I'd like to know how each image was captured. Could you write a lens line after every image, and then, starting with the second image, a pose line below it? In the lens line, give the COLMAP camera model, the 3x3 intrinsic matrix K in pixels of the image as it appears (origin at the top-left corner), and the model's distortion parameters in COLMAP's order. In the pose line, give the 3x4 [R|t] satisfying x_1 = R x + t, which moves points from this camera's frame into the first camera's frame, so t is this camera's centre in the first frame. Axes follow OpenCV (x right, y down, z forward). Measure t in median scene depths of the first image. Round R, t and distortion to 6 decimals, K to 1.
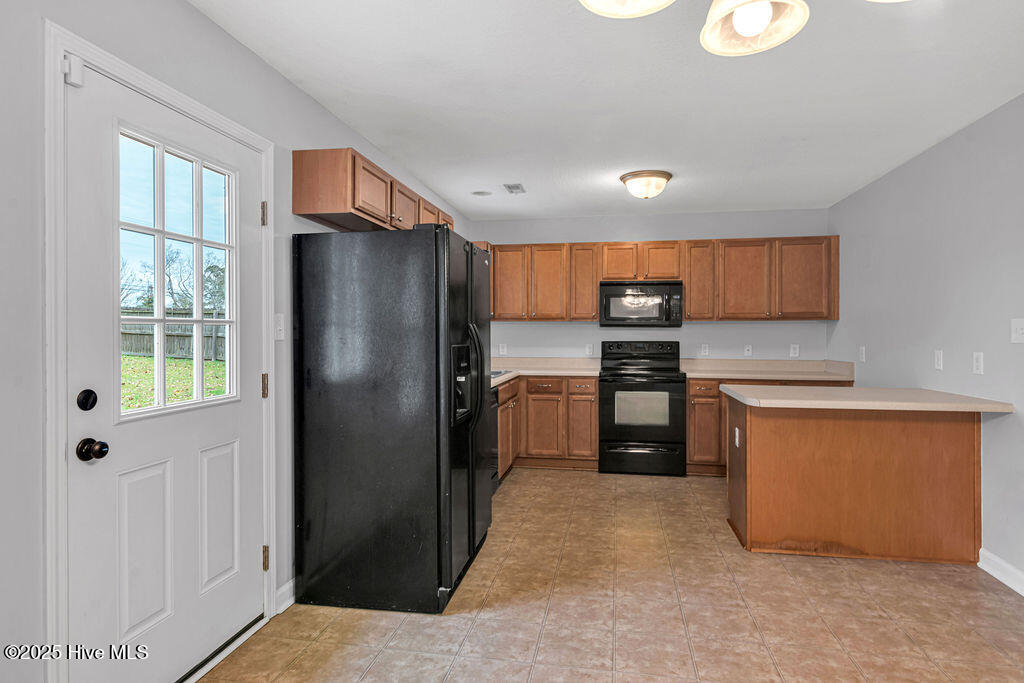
lens RADIAL K [[571.6, 0, 512.3], [0, 571.6, 333.5], [0, 0, 1]] dist [-0.000522, -0.000301]
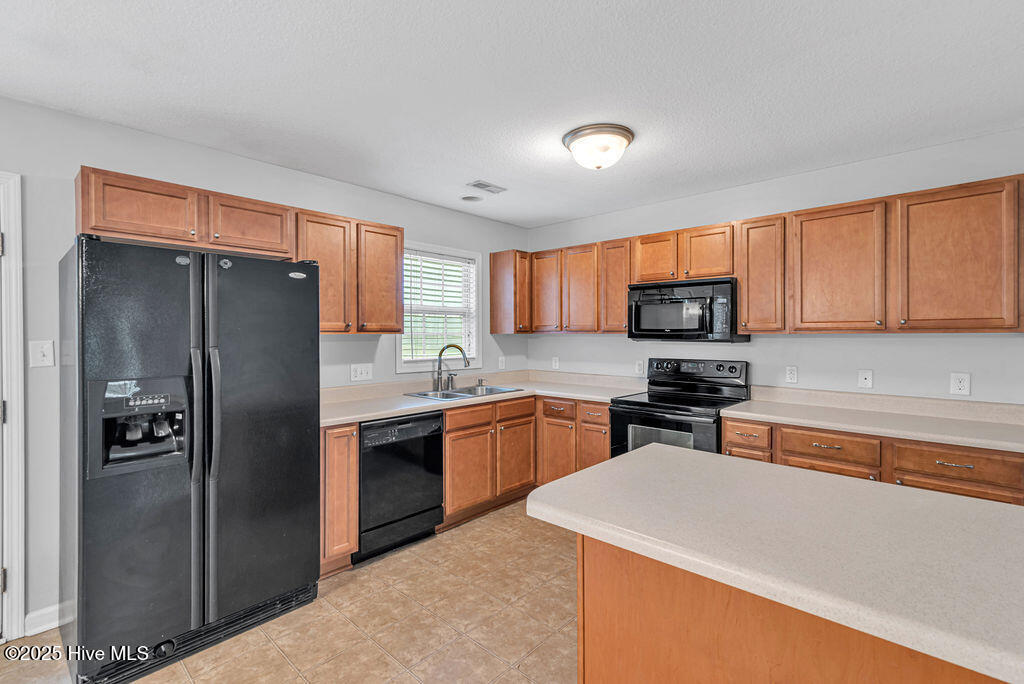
lens RADIAL K [[460.5, 0, 523.6], [0, 460.5, 335.5], [0, 0, 1]] dist [0.002718, 0.000354]
pose [[0.848581, -0.000753, -0.529065, 0.537000], [0.001967, 0.999997, 0.001731, -0.030446], [0.529062, -0.002509, 0.848579, 0.529483]]
